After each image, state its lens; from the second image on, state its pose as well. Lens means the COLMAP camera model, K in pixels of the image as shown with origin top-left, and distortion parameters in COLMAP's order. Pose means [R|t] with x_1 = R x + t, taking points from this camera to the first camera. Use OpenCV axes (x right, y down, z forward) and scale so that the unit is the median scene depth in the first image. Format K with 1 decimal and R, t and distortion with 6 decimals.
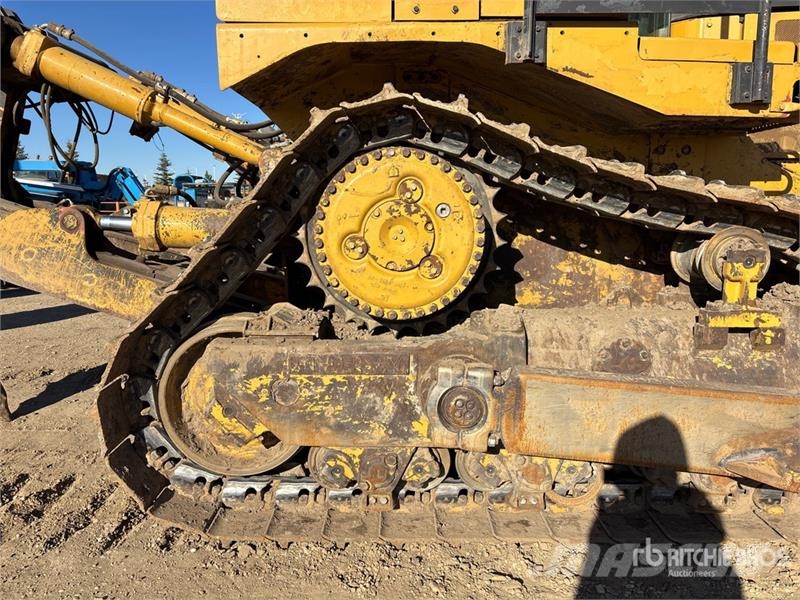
lens RADIAL K [[628.5, 0, 400.6], [0, 628.5, 325.8], [0, 0, 1]] dist [0.058570, -0.079819]
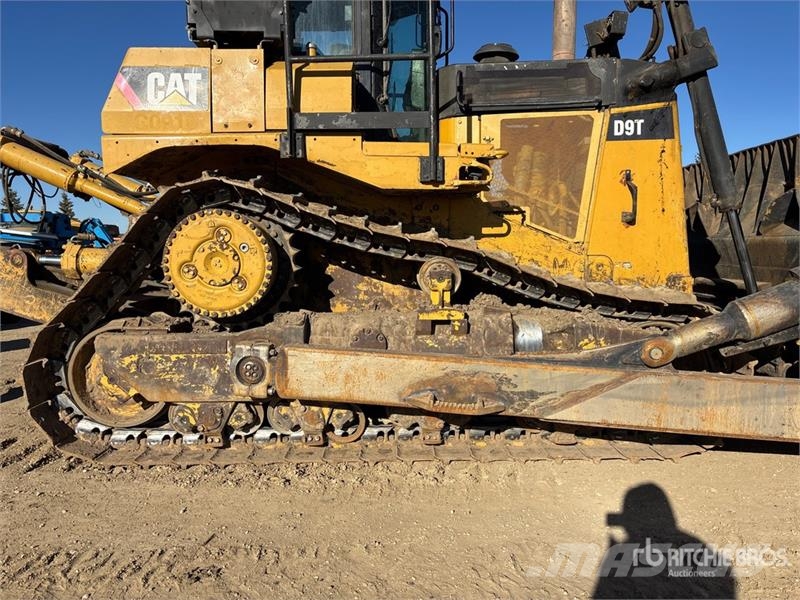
lens RADIAL K [[628.5, 0, 400.6], [0, 628.5, 325.8], [0, 0, 1]] dist [0.058570, -0.079819]
pose [[0.999893, -0.012723, 0.007206, 0.418192], [0.013184, 0.997599, -0.067994, 0.118793], [-0.006323, 0.068082, 0.997660, -0.540175]]
